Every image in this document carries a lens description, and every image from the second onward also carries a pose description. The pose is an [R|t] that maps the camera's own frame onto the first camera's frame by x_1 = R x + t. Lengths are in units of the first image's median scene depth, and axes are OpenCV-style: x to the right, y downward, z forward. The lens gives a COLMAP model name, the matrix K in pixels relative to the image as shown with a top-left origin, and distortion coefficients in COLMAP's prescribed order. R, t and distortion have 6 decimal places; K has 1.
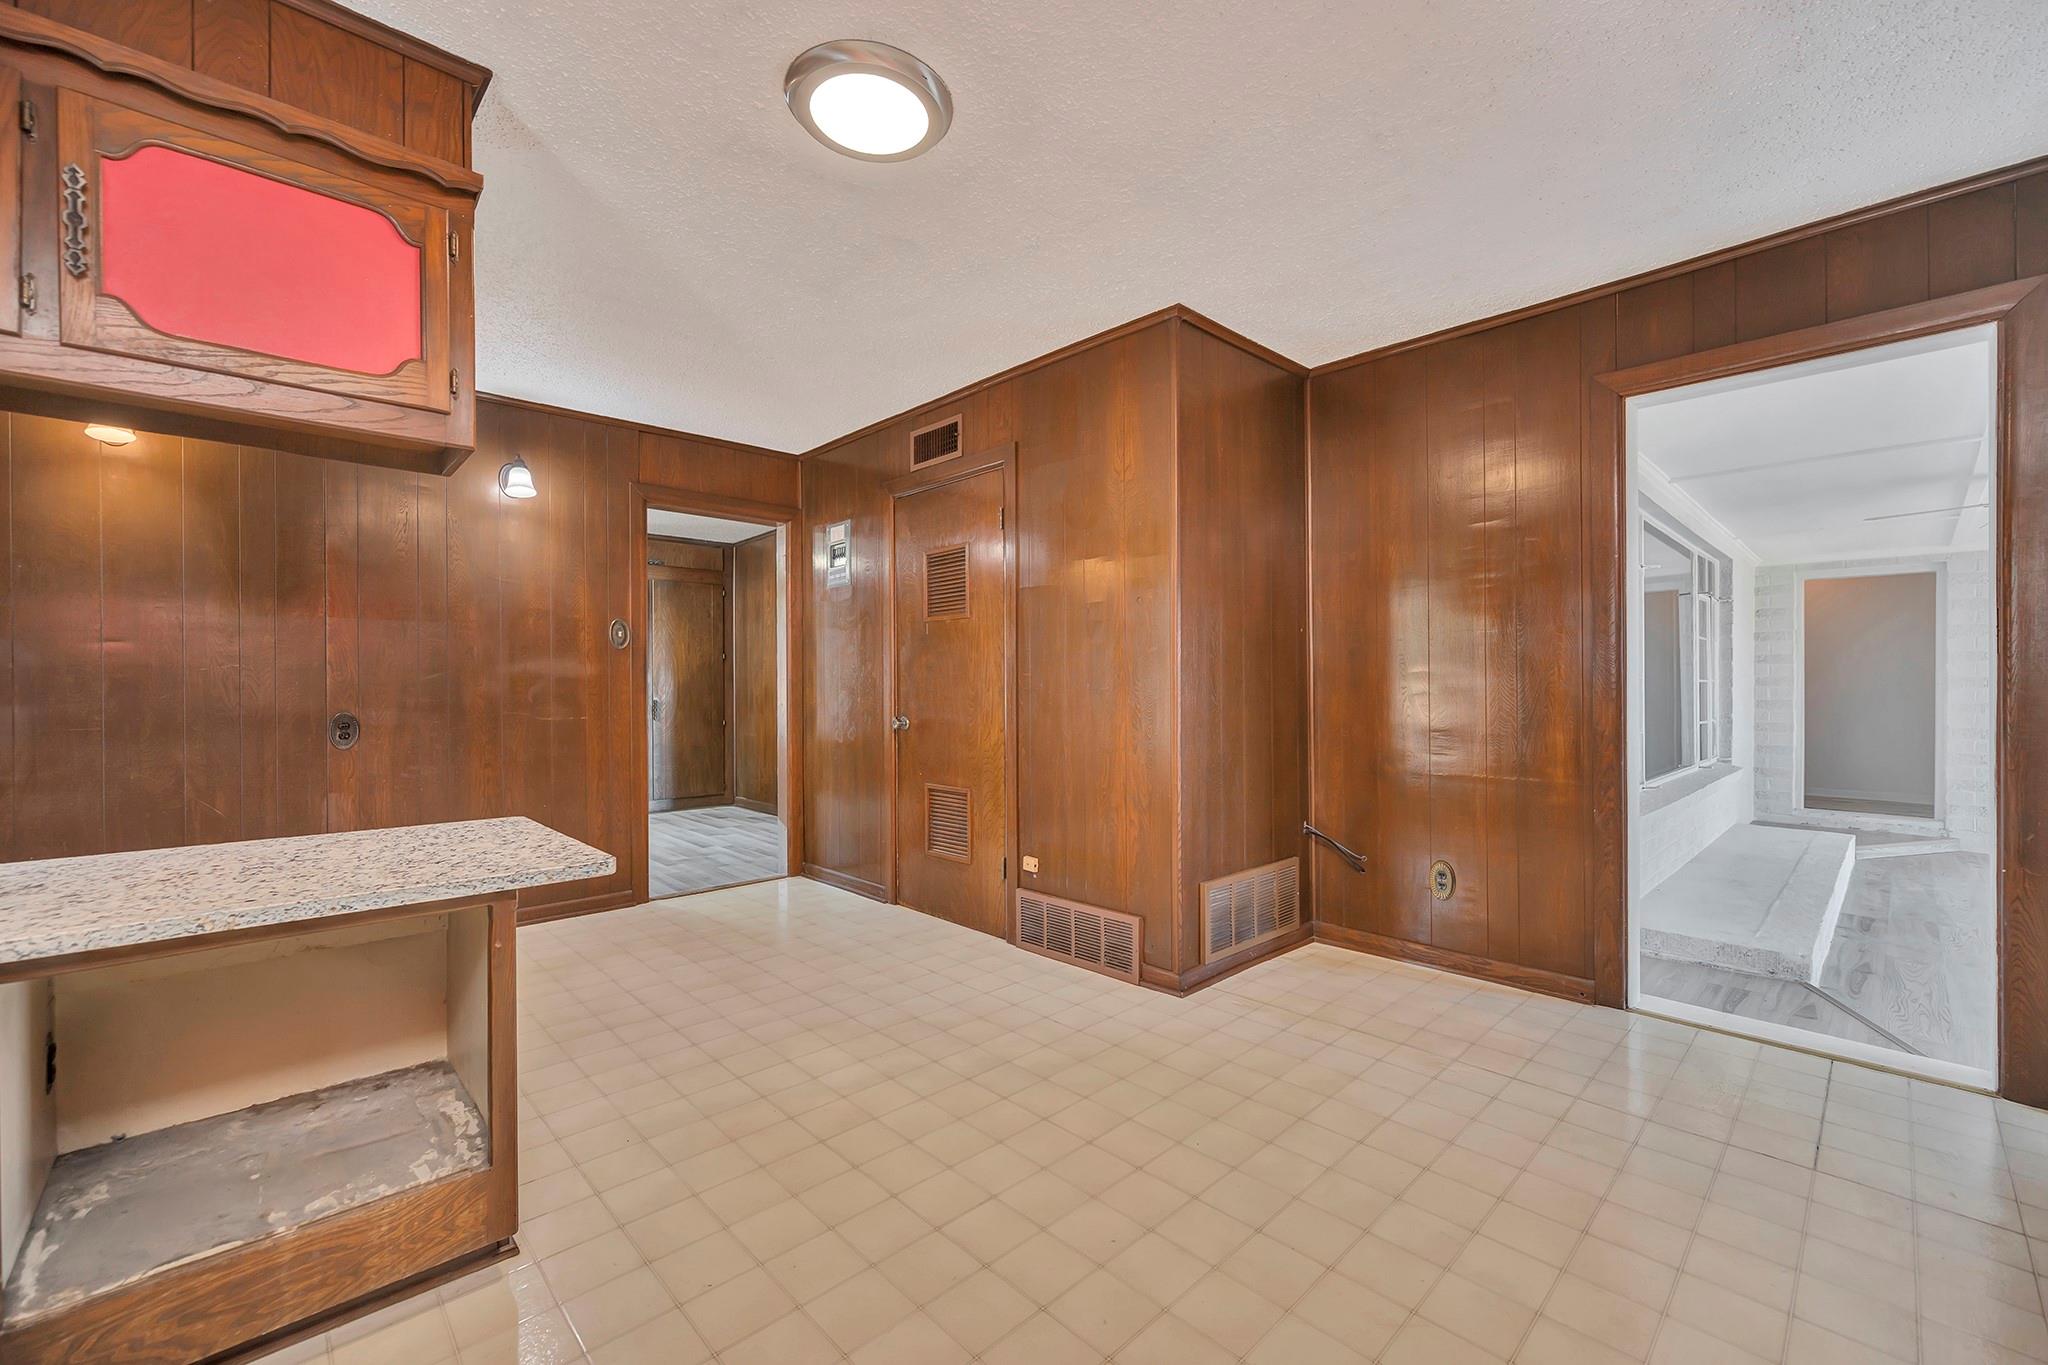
lens RADIAL K [[815.7, 0, 1046.0], [0, 815.7, 690.0], [0, 0, 1]] dist [-0.003033, -0.000556]
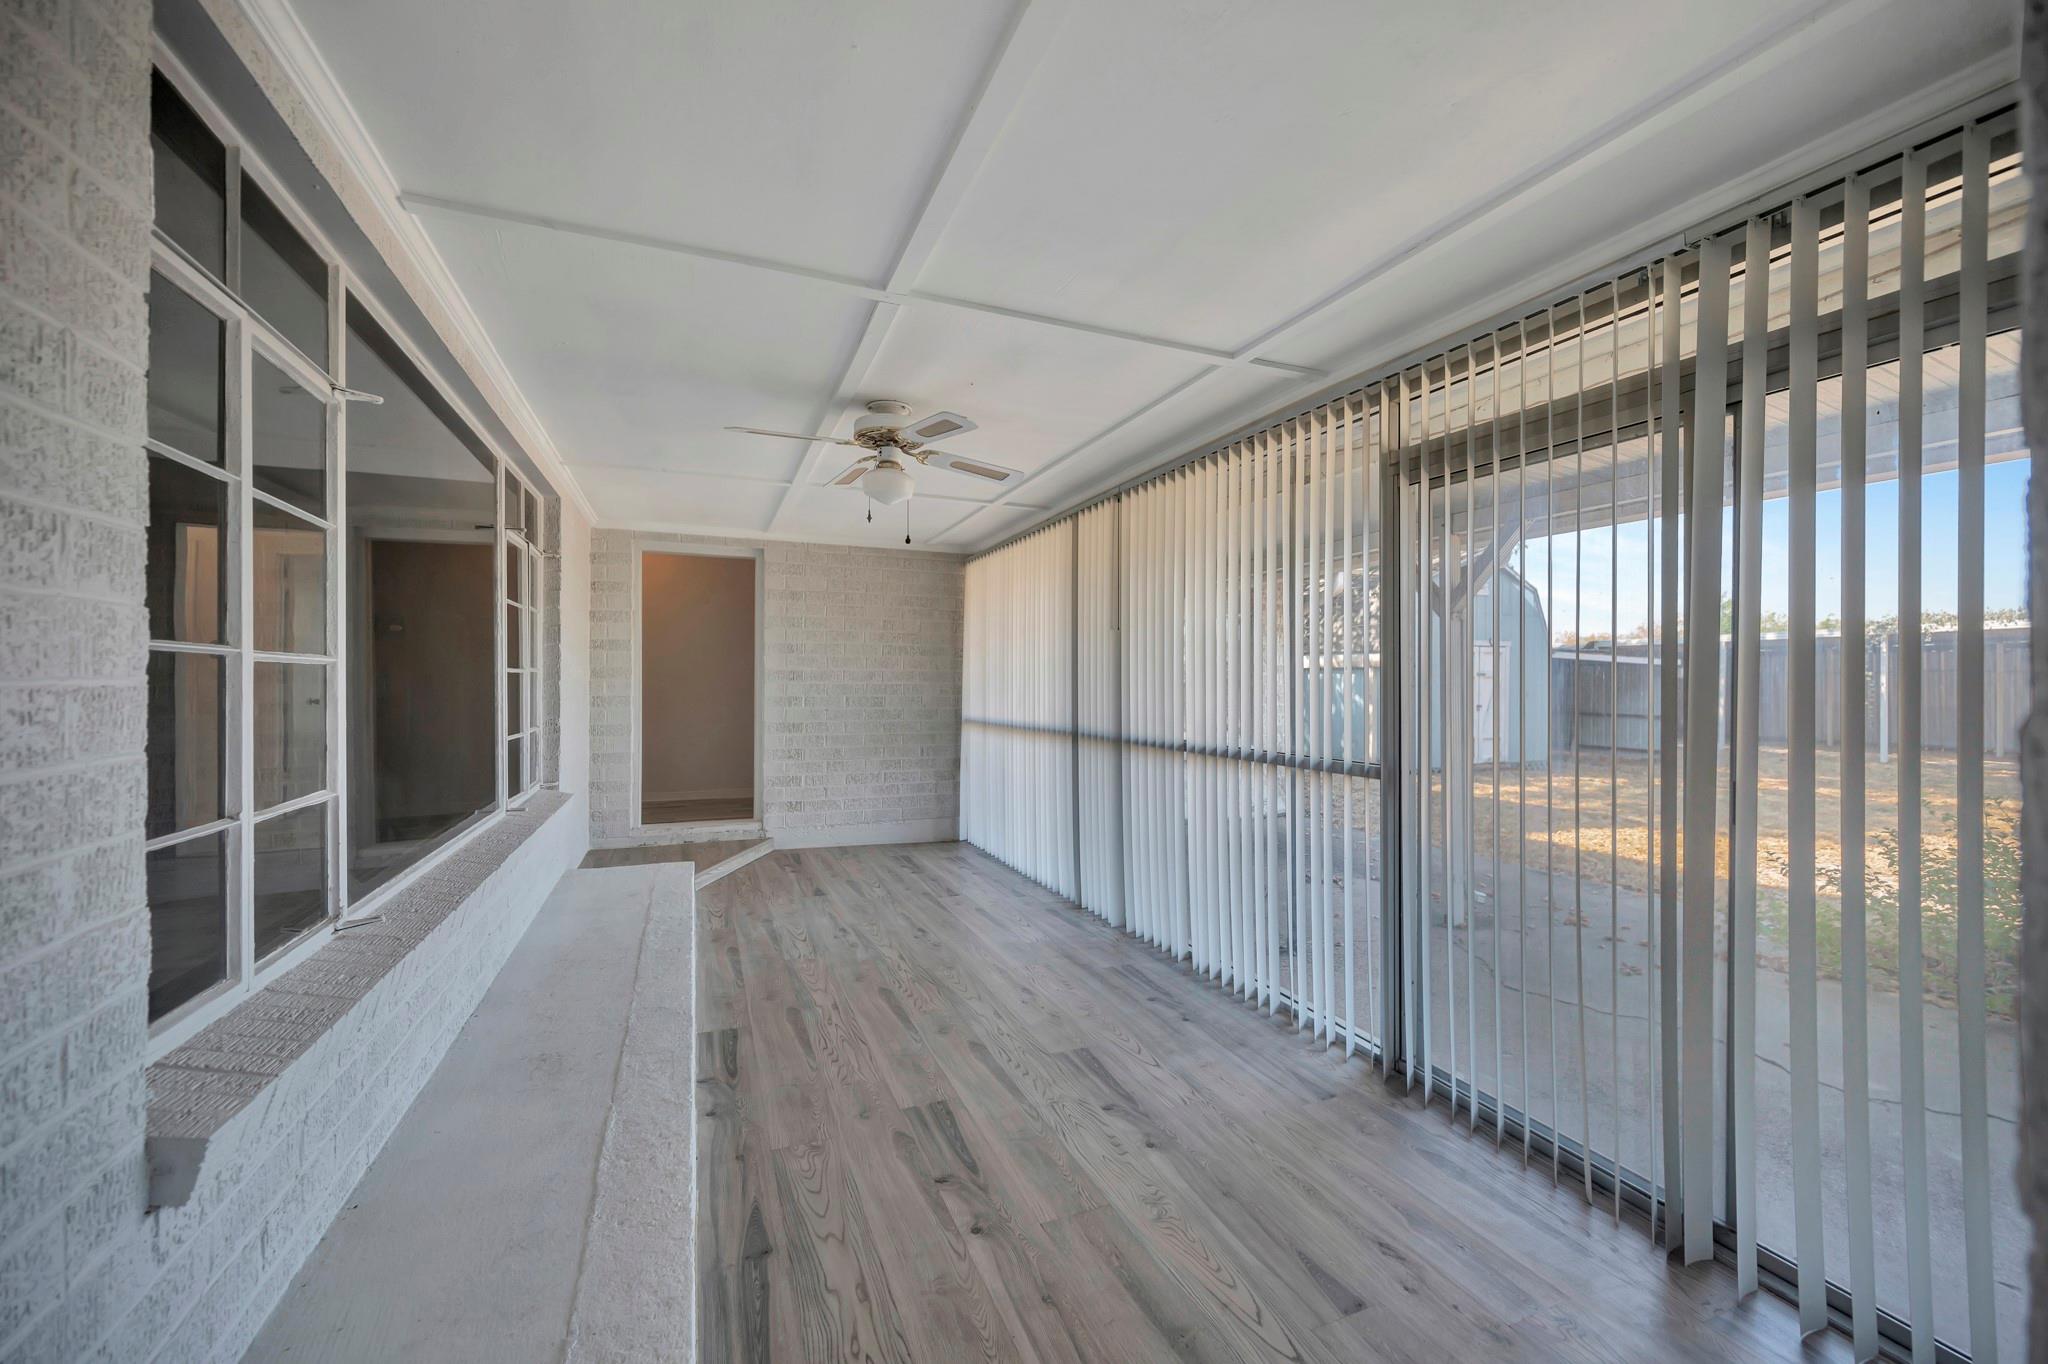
lens RADIAL K [[815.7, 0, 1035.3], [0, 815.7, 679.2], [0, 0, 1]] dist [-0.003033, -0.000556]
pose [[0.354130, 0.000825, 0.935196, 0.543041], [-0.001478, 0.999999, -0.000322, -0.008627], [-0.935195, -0.001268, 0.354130, 0.603196]]
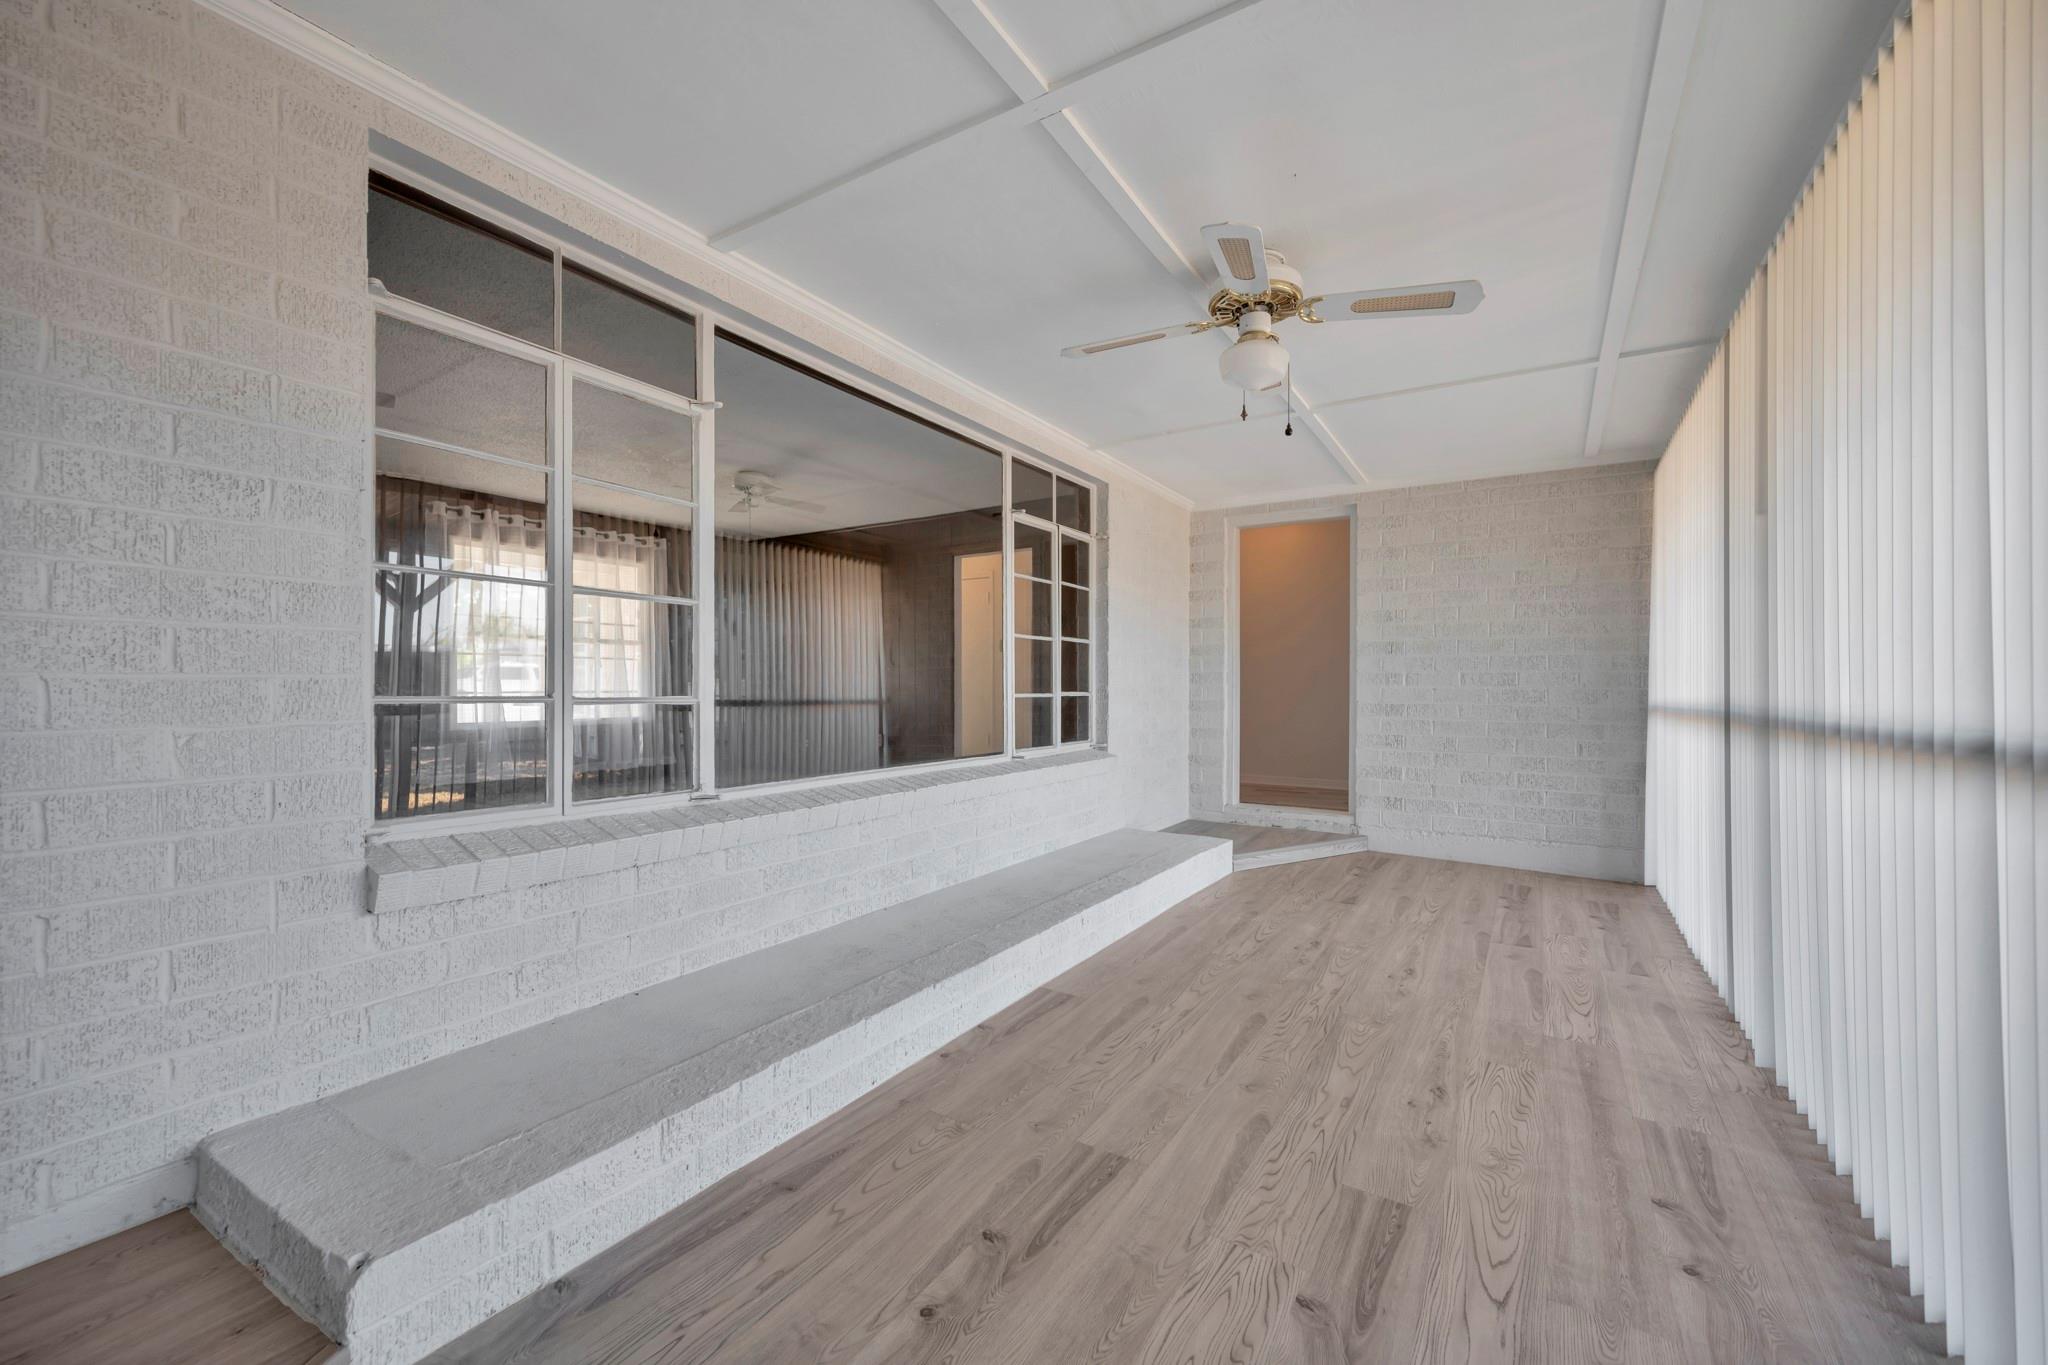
lens RADIAL K [[815.7, 0, 1007.5], [0, 815.7, 687.7], [0, 0, 1]] dist [-0.003033, -0.000556]
pose [[0.969739, 0.000517, 0.244145, 0.927652], [-0.001257, 0.999995, 0.002873, 0.047300], [-0.244142, -0.003093, 0.969734, 0.459358]]
